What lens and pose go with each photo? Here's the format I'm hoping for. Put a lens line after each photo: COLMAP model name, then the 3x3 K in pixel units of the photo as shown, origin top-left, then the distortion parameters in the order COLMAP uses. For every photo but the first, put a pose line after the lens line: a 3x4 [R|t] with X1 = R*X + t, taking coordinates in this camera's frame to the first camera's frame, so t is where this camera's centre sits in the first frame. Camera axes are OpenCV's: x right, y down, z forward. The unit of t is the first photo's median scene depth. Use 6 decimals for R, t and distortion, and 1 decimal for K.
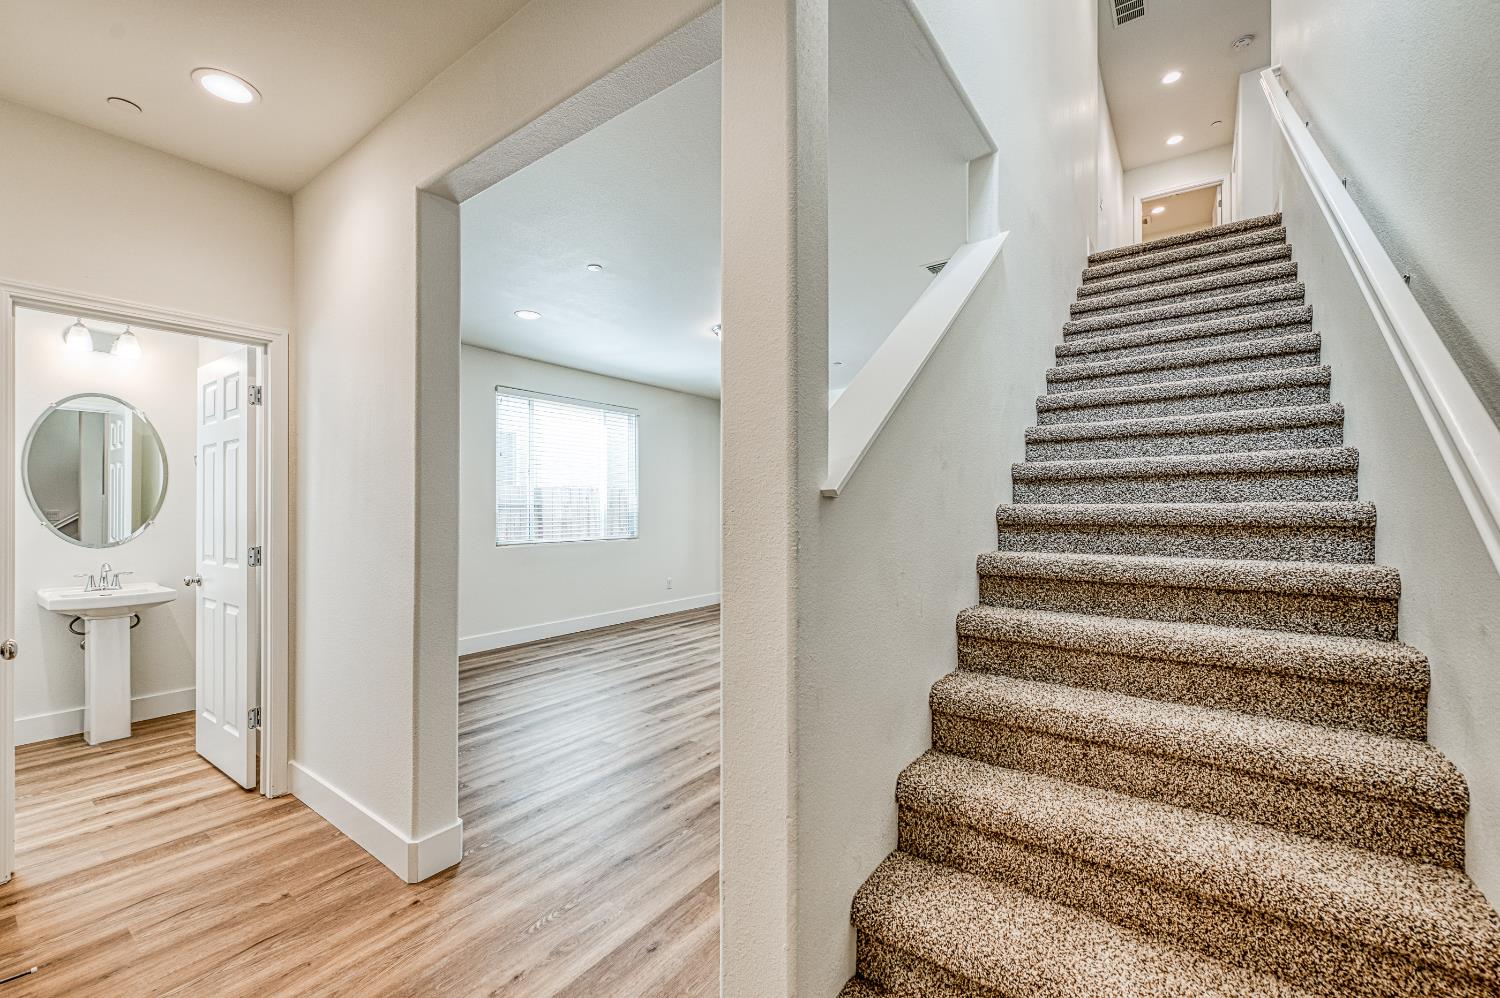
lens RADIAL K [[613.9, 0, 706.6], [0, 613.9, 503.0], [0, 0, 1]] dist [-0.000144, -0.000026]
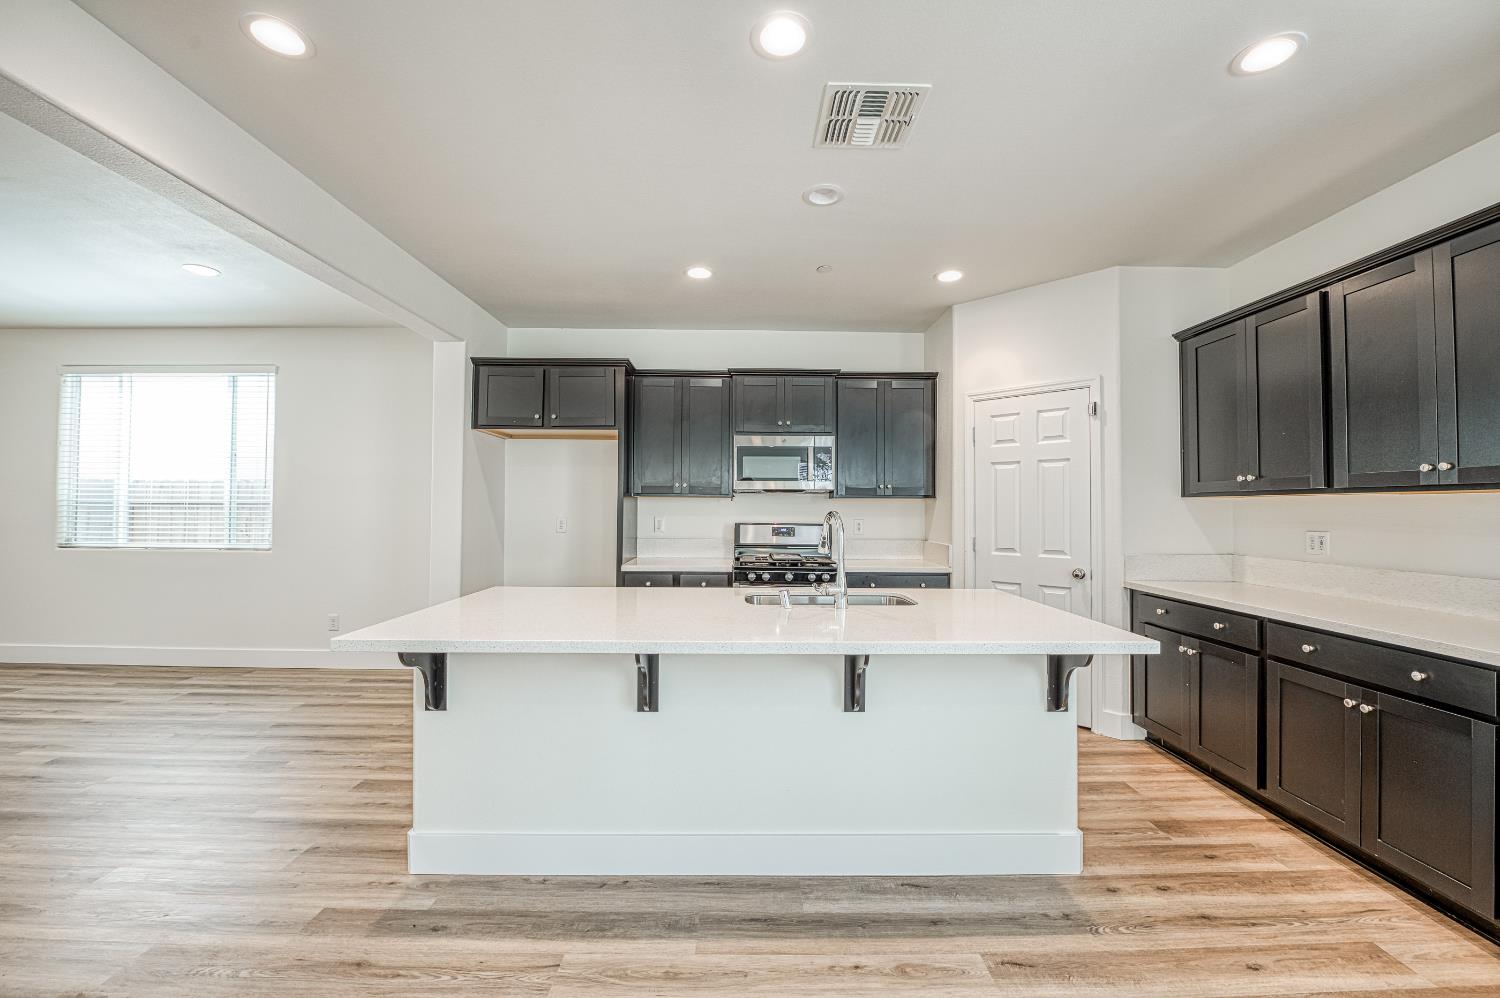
lens RADIAL K [[589.3, 0, 740.7], [0, 589.3, 497.2], [0, 0, 1]] dist [-0.024300, 0.000157]
pose [[0.630376, -0.009601, -0.776231, 0.983809], [-0.001707, 0.999904, -0.013755, 0.009715], [0.776288, 0.009996, 0.630299, 1.354329]]
